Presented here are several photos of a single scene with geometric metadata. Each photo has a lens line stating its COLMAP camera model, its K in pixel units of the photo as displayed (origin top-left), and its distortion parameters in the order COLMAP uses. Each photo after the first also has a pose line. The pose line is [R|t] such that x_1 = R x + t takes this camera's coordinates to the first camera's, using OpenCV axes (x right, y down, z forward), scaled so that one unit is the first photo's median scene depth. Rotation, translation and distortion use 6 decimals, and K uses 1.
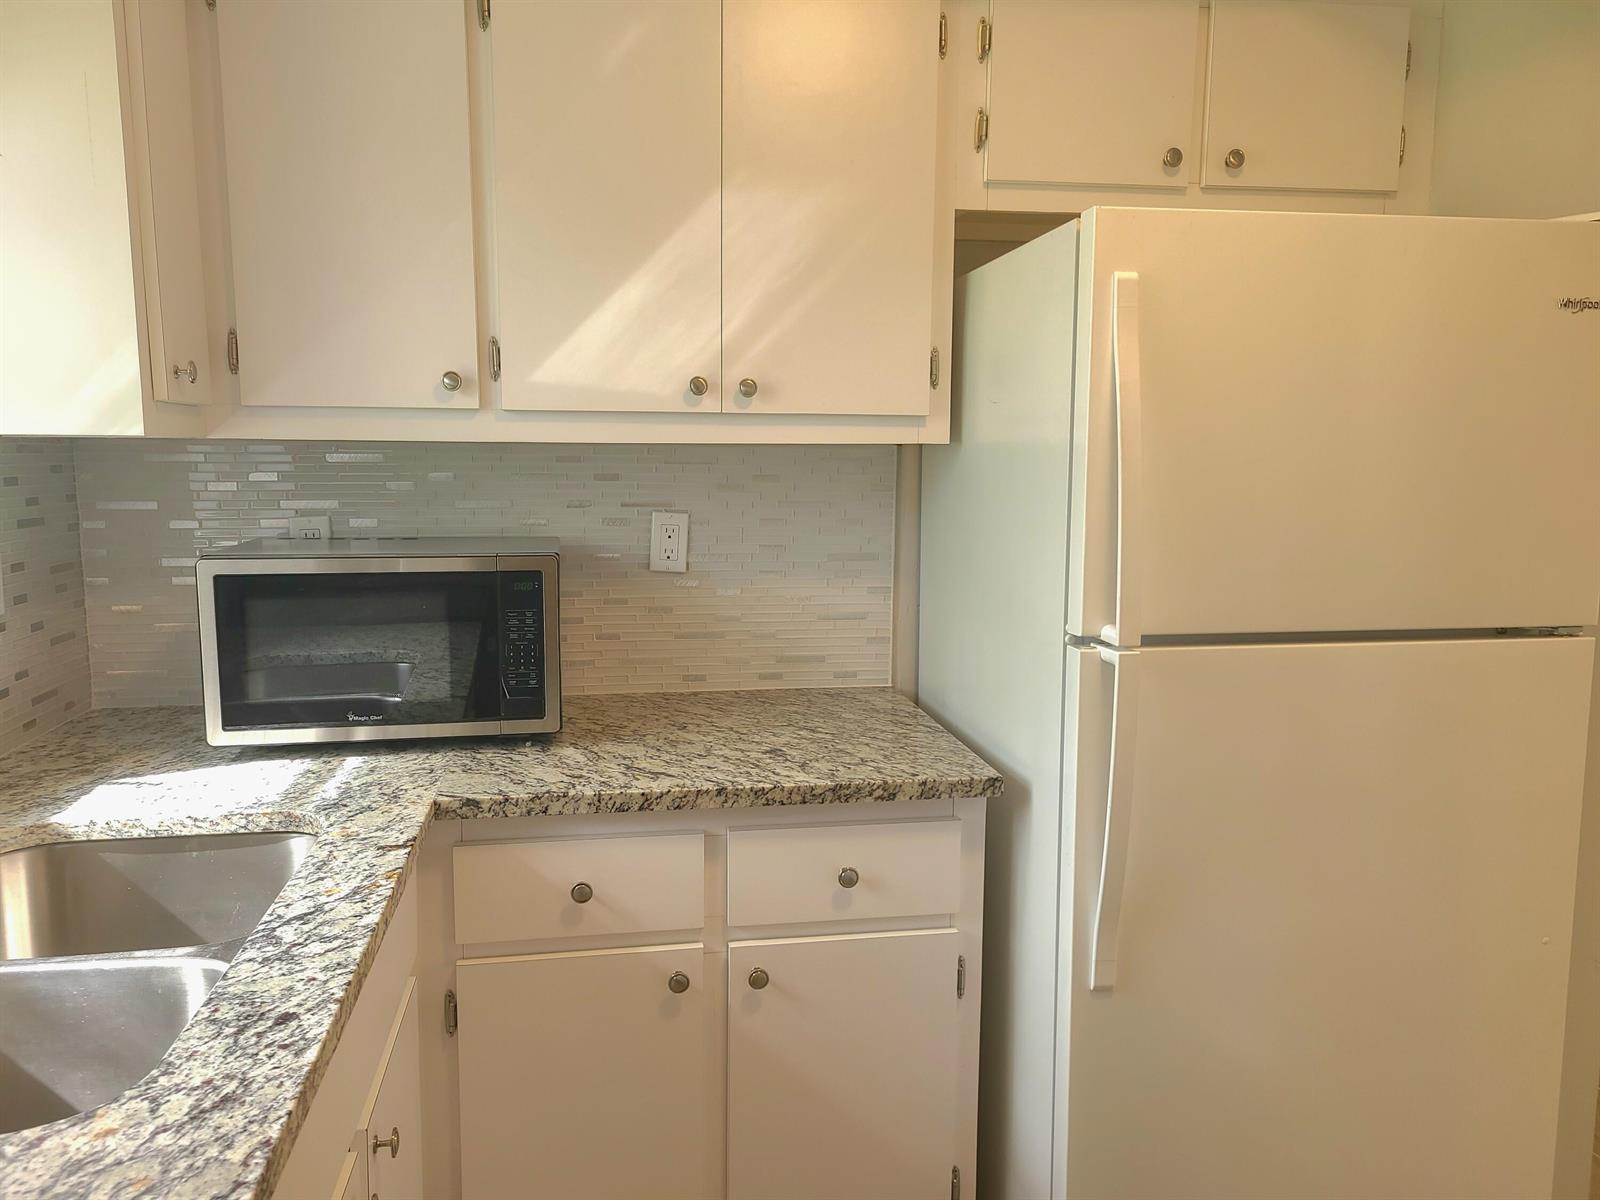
lens RADIAL K [[1199.3, 0, 755.2], [0, 1199.3, 601.9], [0, 0, 1]] dist [0.007515, -0.002191]
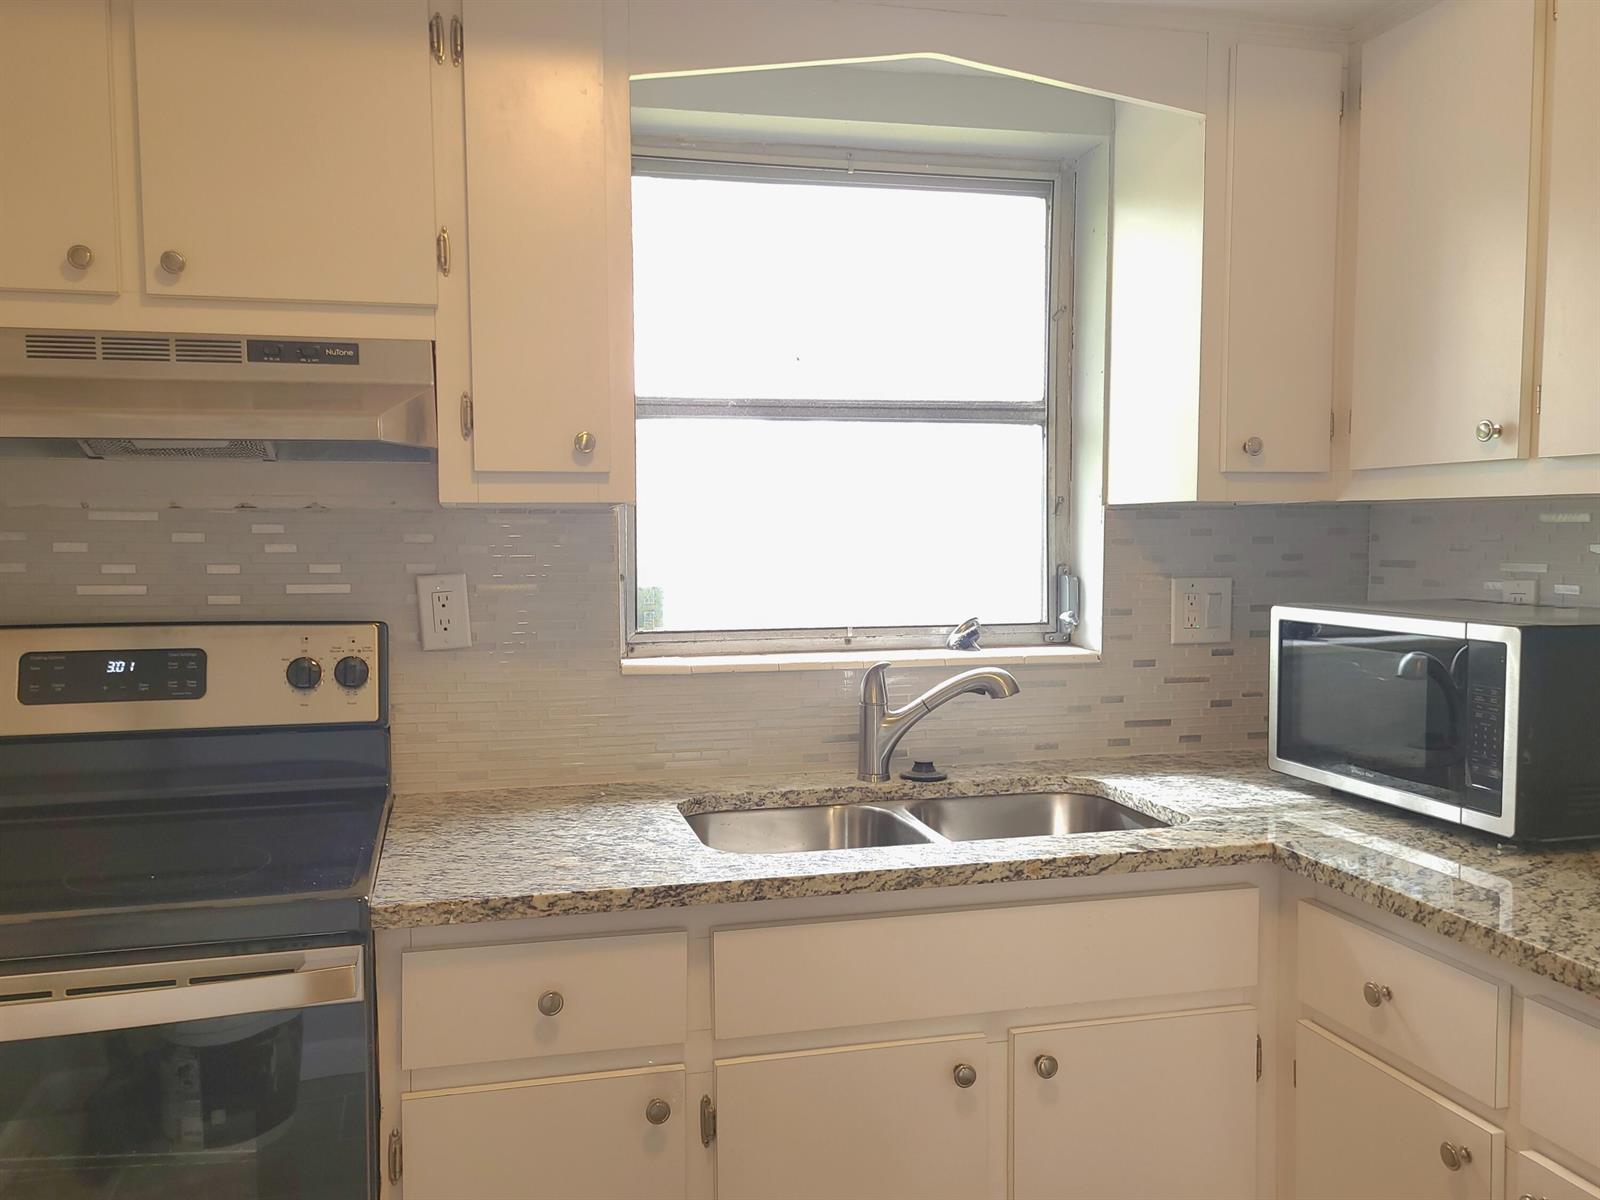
lens RADIAL K [[1199.3, 0, 755.2], [0, 1199.3, 601.9], [0, 0, 1]] dist [0.007515, -0.002191]
pose [[0.090601, 0.055971, -0.994313, 0.692992], [-0.119487, 0.991818, 0.044943, -0.033429], [0.988693, 0.114735, 0.096547, 0.425008]]
